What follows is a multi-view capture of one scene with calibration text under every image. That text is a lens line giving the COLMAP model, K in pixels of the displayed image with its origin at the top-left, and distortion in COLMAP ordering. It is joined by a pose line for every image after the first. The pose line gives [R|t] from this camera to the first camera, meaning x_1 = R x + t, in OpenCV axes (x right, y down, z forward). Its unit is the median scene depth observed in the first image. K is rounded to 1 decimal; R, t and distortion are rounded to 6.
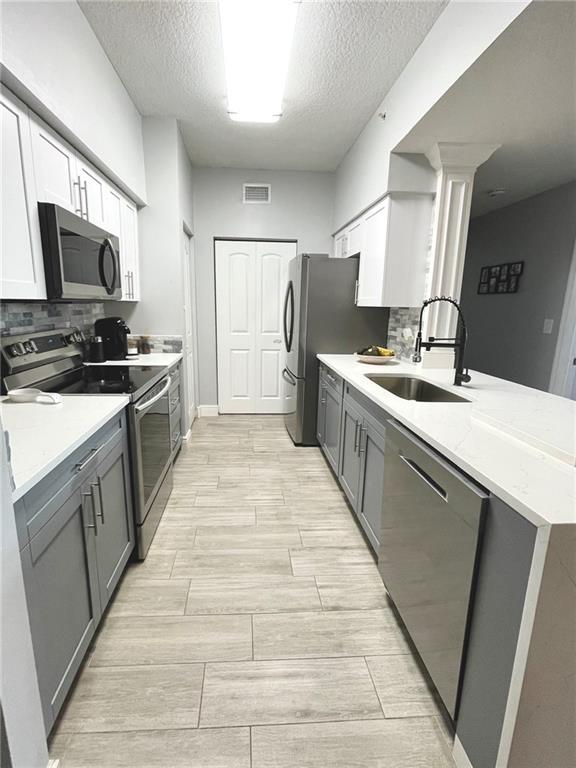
lens RADIAL K [[339.4, 0, 288.0], [0, 339.4, 384.0], [0, 0, 1]] dist [-0.009525, -0.000164]
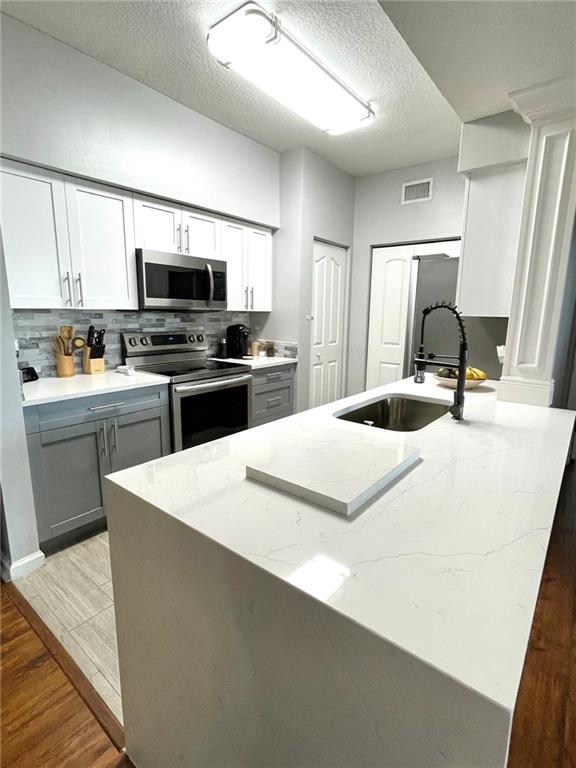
lens RADIAL K [[377.3, 0, 288.0], [0, 377.3, 384.0], [0, 0, 1]] dist [0.041832, -0.038450]
pose [[0.742934, 0.122350, -0.658088, 0.558750], [-0.155696, 0.987774, 0.007874, -0.020266], [0.651005, 0.096612, 0.752900, 0.098808]]
